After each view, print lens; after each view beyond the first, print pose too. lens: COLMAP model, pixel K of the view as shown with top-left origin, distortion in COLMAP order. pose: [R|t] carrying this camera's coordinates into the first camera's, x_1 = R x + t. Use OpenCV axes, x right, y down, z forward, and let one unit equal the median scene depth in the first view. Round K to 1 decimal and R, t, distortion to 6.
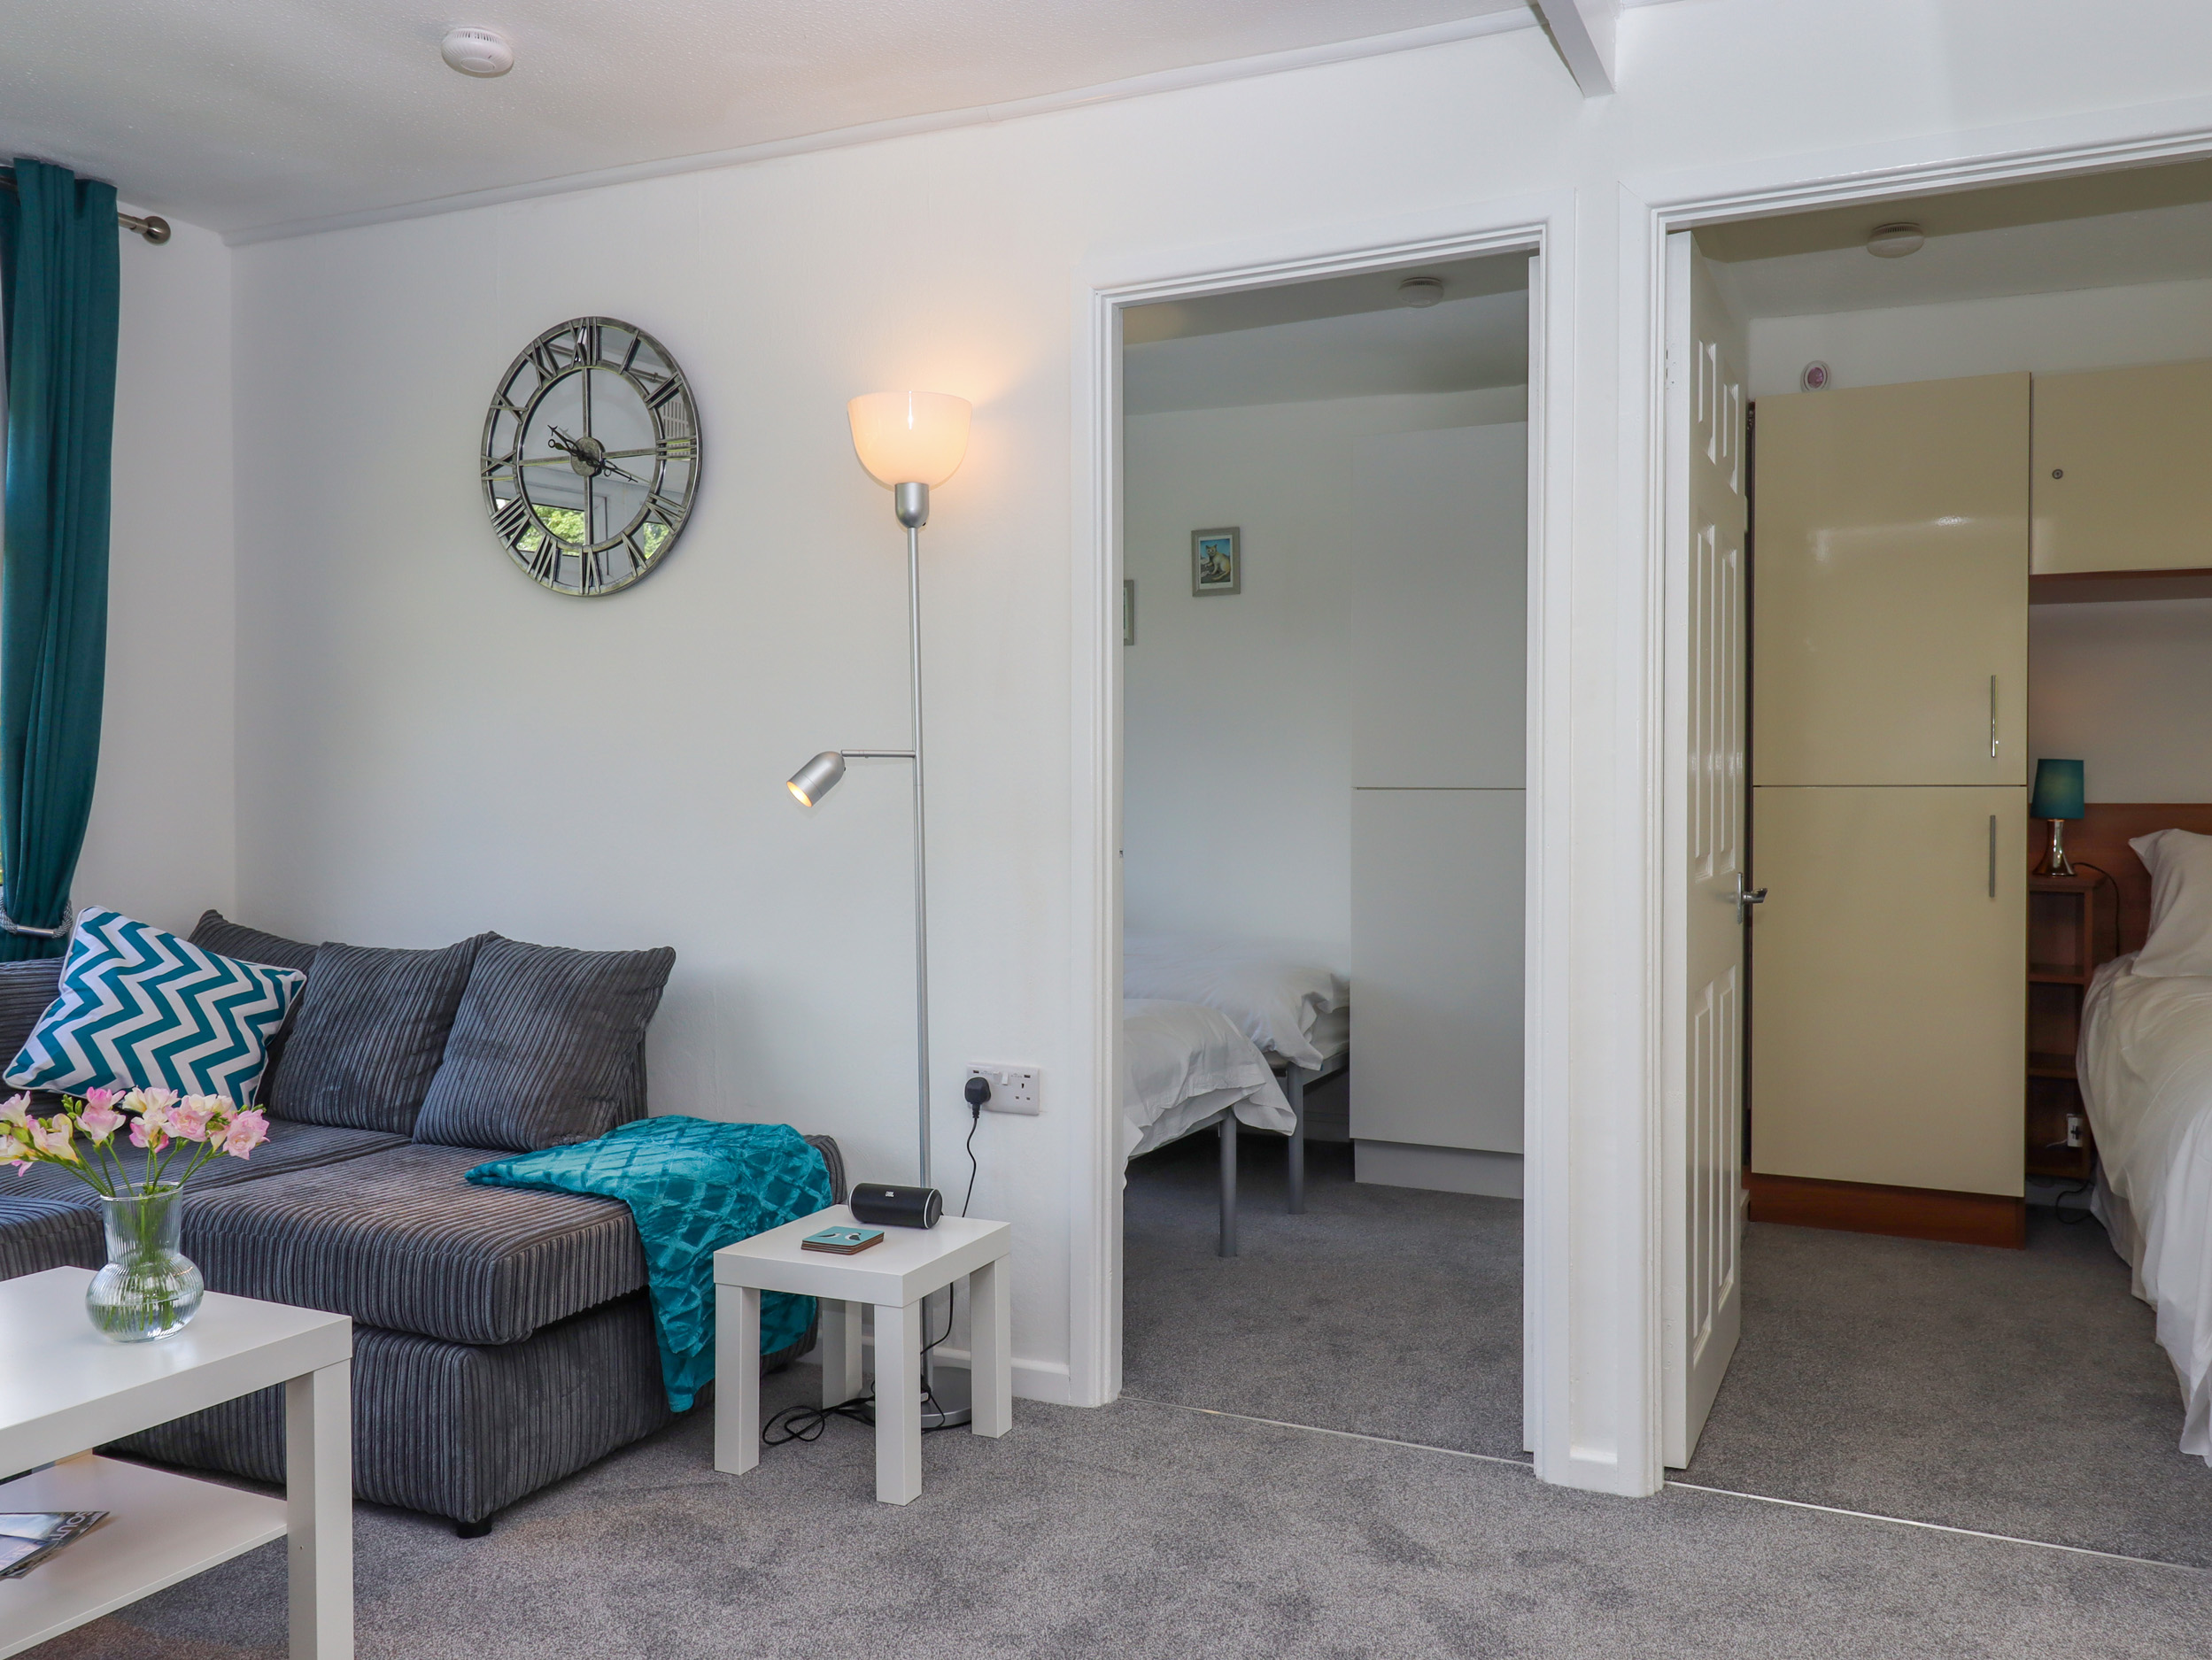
lens RADIAL K [[1684.2, 0, 1113.9], [0, 1684.2, 811.5], [0, 0, 1]] dist [0.007446, -0.008655]
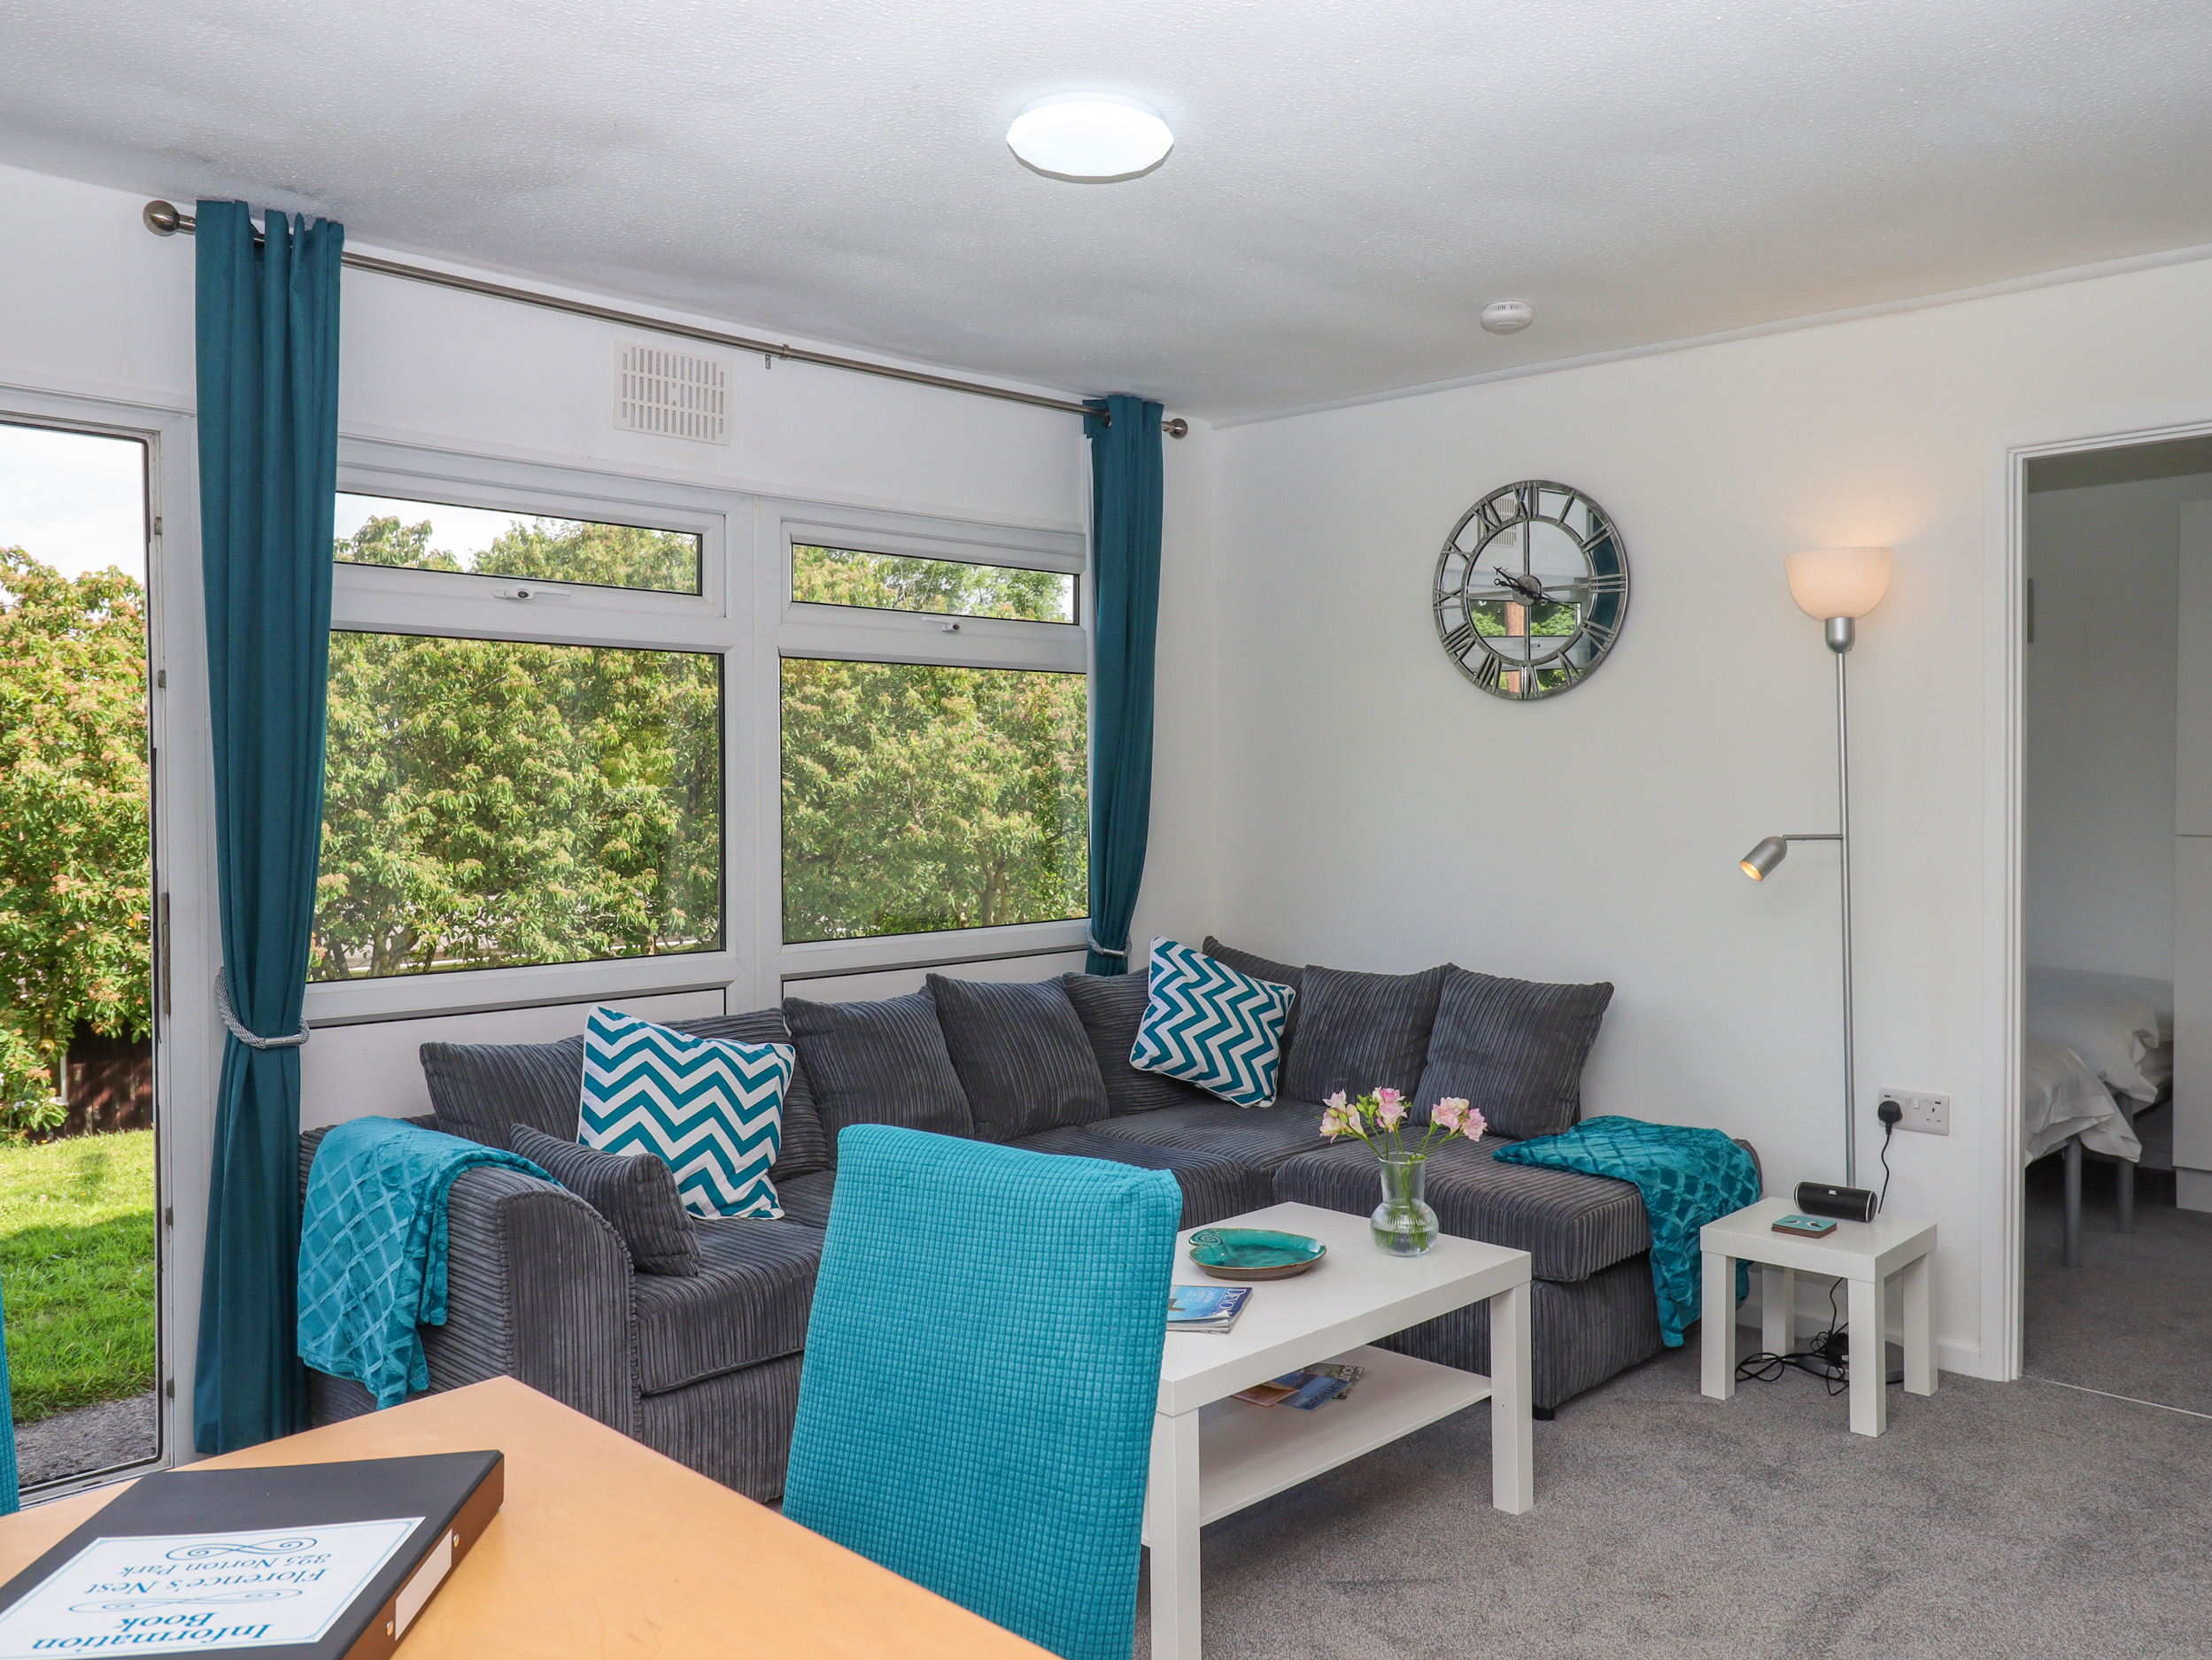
lens RADIAL K [[1684.2, 0, 1112.5], [0, 1684.2, 810.7], [0, 0, 1]] dist [0.007446, -0.008655]
pose [[0.942726, -0.001242, -0.333567, -0.207150], [0.005946, 0.999897, 0.013083, -0.071712], [0.333516, -0.014318, 0.942636, -0.335288]]
